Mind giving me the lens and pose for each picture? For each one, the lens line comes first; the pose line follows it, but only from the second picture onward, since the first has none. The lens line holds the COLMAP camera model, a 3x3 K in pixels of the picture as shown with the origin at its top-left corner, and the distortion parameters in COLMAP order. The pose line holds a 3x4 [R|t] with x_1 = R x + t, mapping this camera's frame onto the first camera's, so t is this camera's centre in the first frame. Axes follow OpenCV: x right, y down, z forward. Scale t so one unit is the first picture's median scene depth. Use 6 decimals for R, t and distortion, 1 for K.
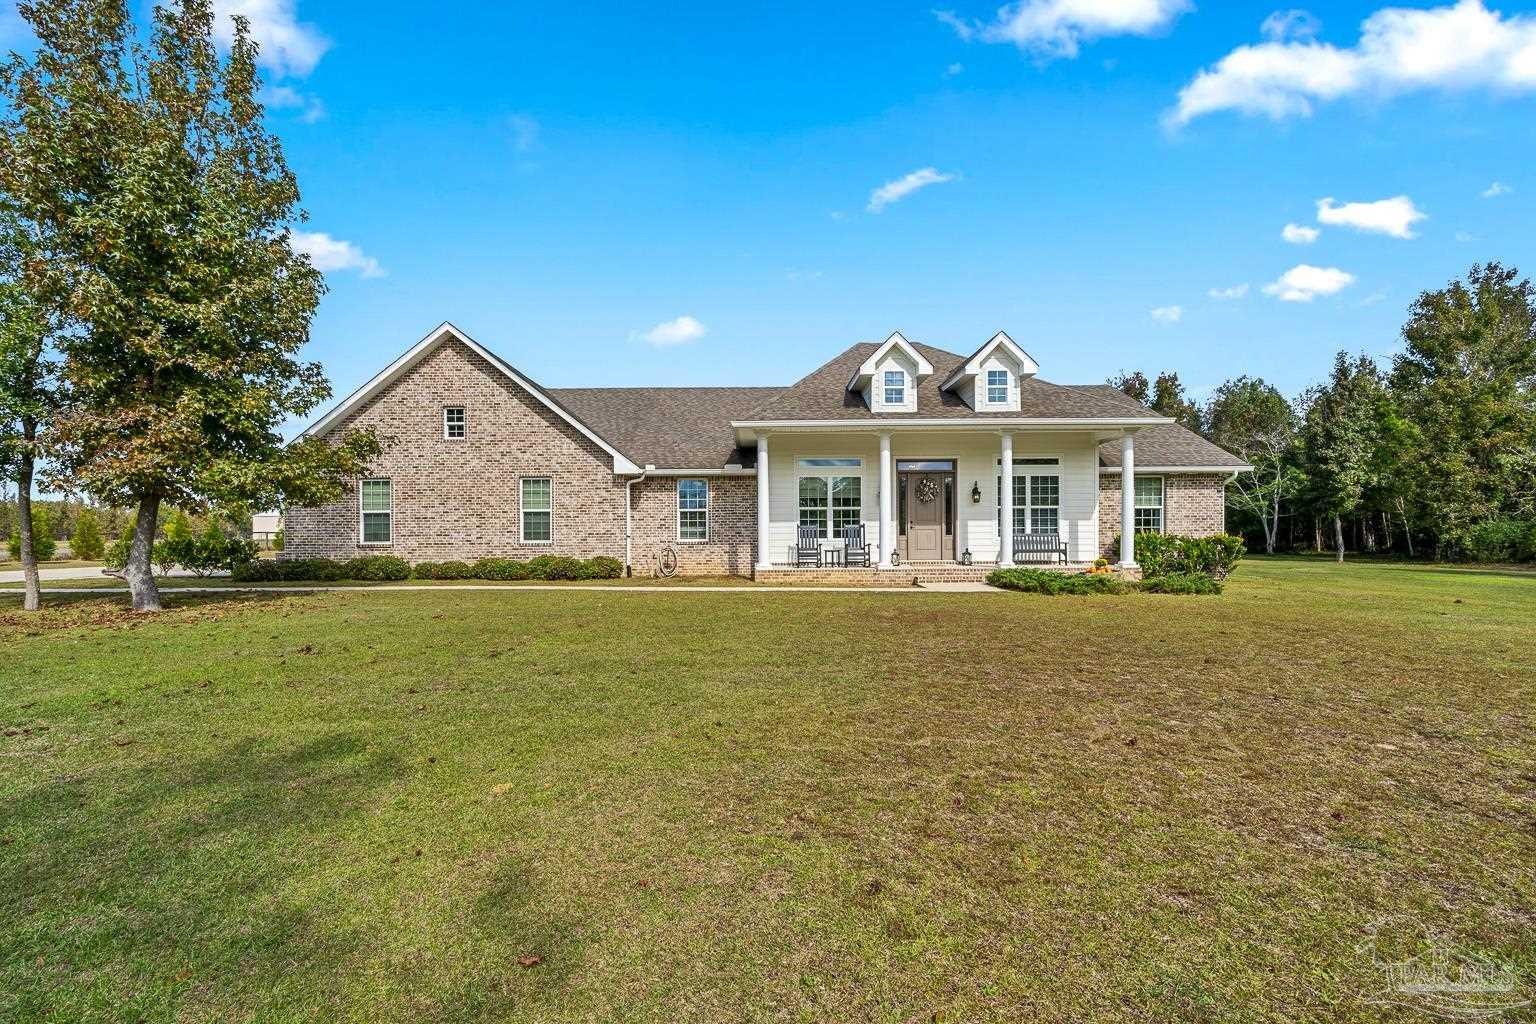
lens RADIAL K [[701.5, 0, 763.1], [0, 701.5, 521.3], [0, 0, 1]] dist [-0.001887, 0.000336]
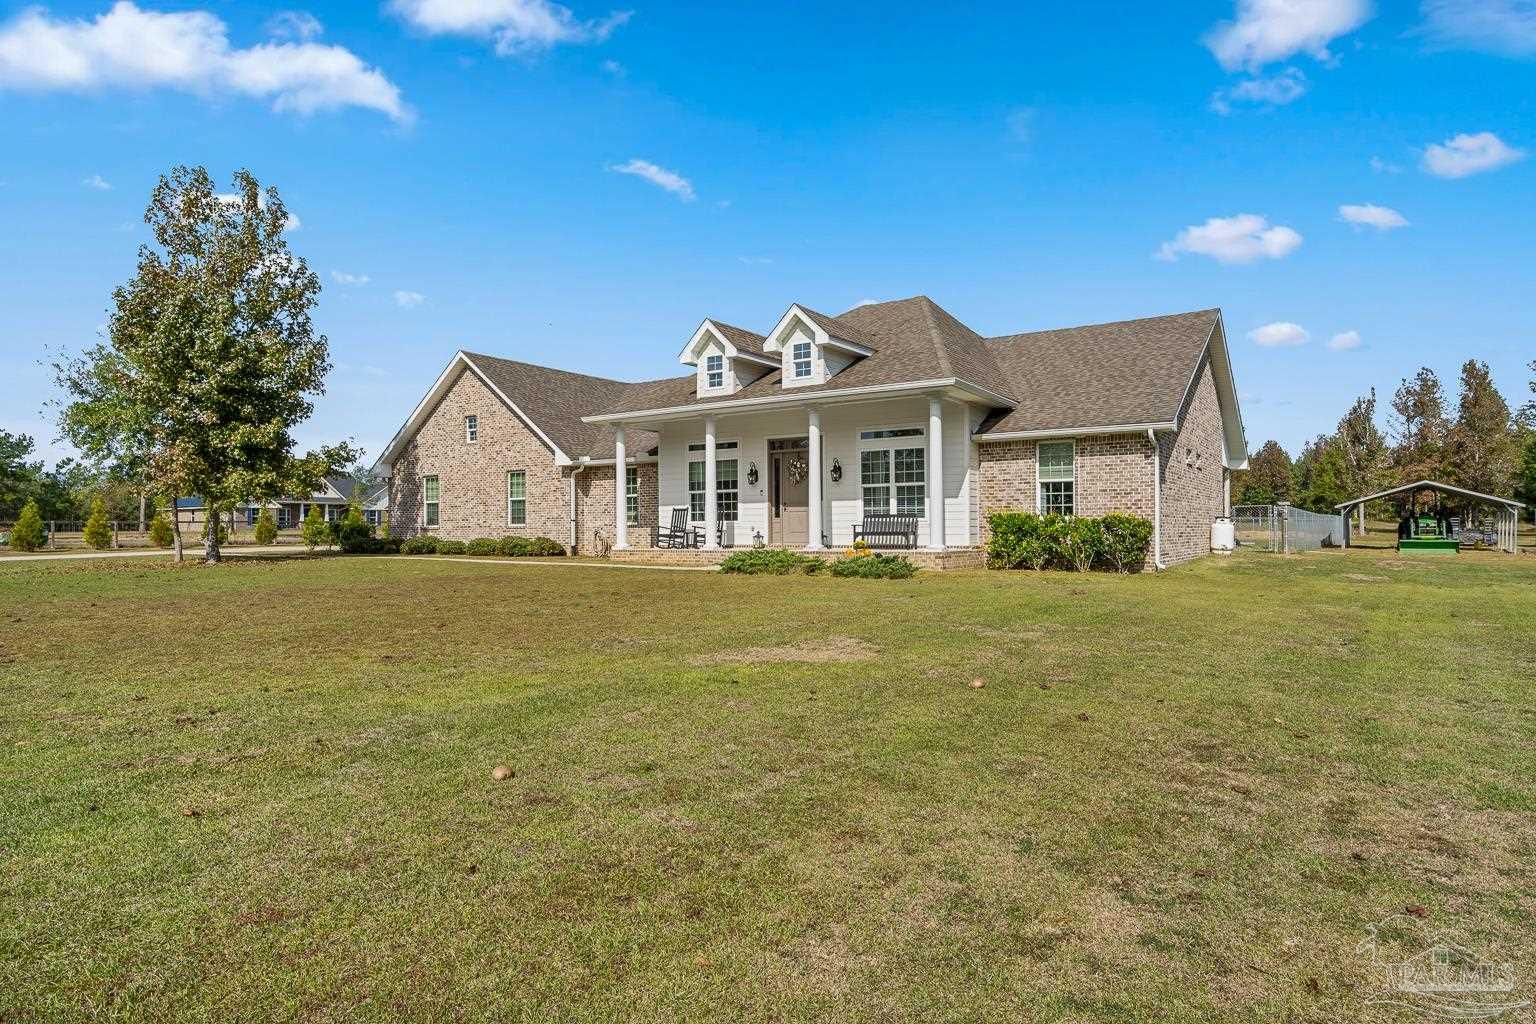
lens RADIAL K [[851.2, 0, 768.0], [0, 851.2, 512.0], [0, 0, 1]] dist [-0.001832, 0.000143]
pose [[0.847421, -0.010723, -0.530812, 0.813260], [0.021848, 0.999653, 0.014686, -0.005108], [0.530471, -0.024043, 0.847362, 0.000245]]
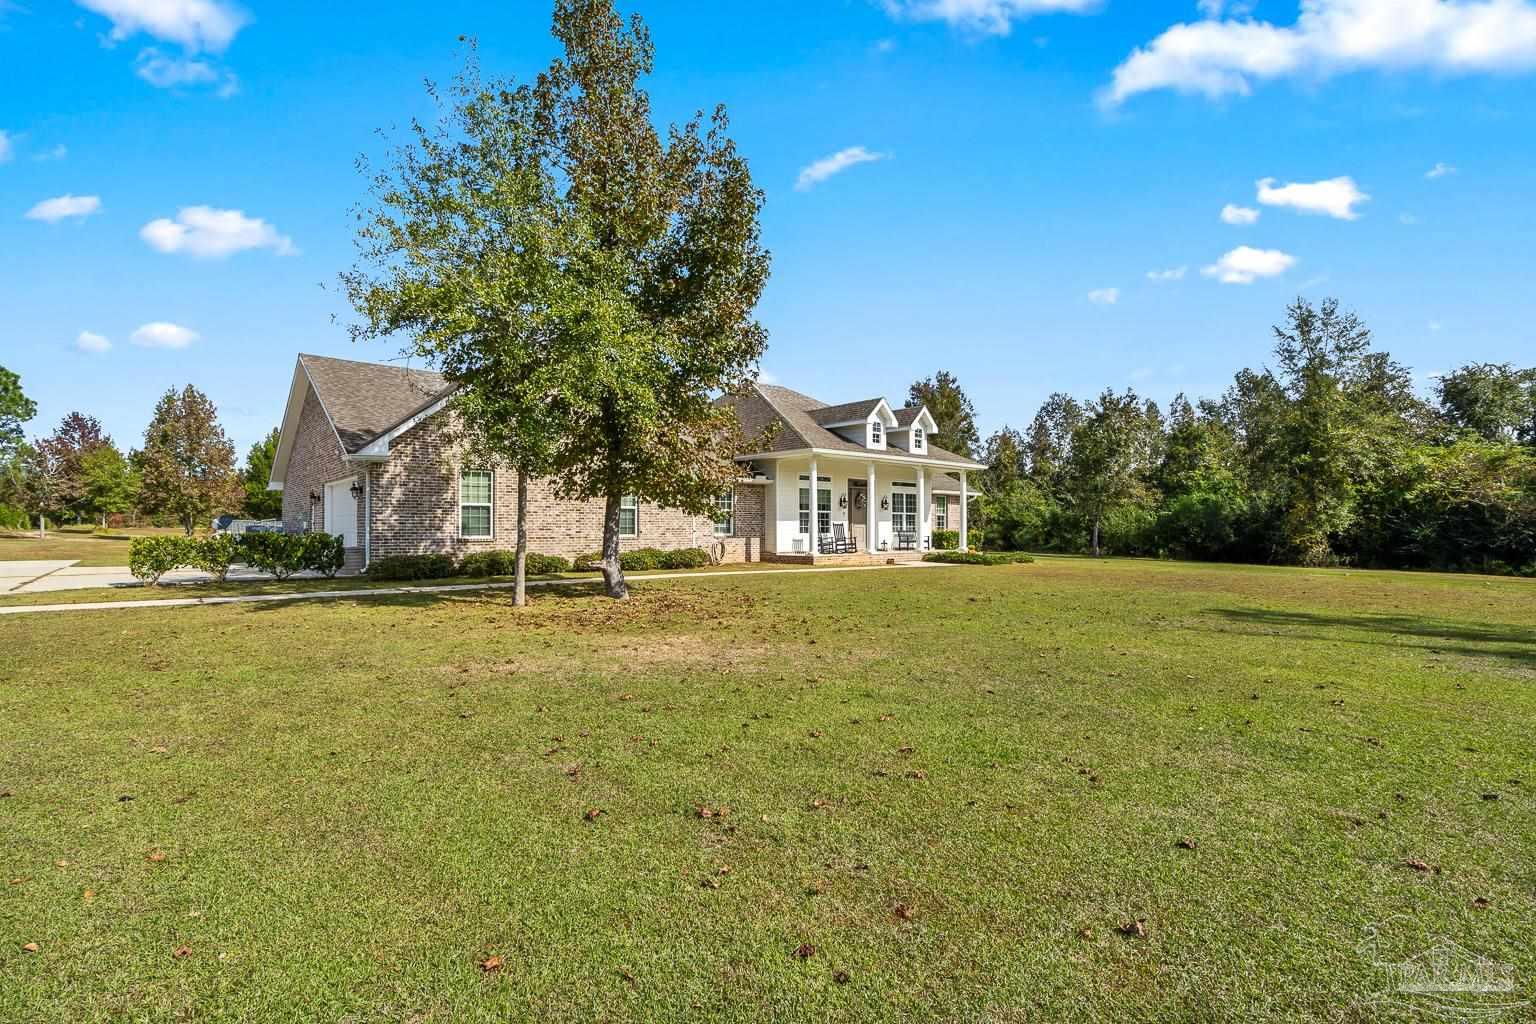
lens RADIAL K [[712.2, 0, 762.6], [0, 712.2, 515.2], [0, 0, 1]] dist [0.002319, 0.001133]
pose [[0.747933, 0.019165, 0.663498, -0.915143], [-0.014995, 0.999816, -0.011976, 0.007318], [-0.663605, -0.000992, 0.748082, 0.015597]]
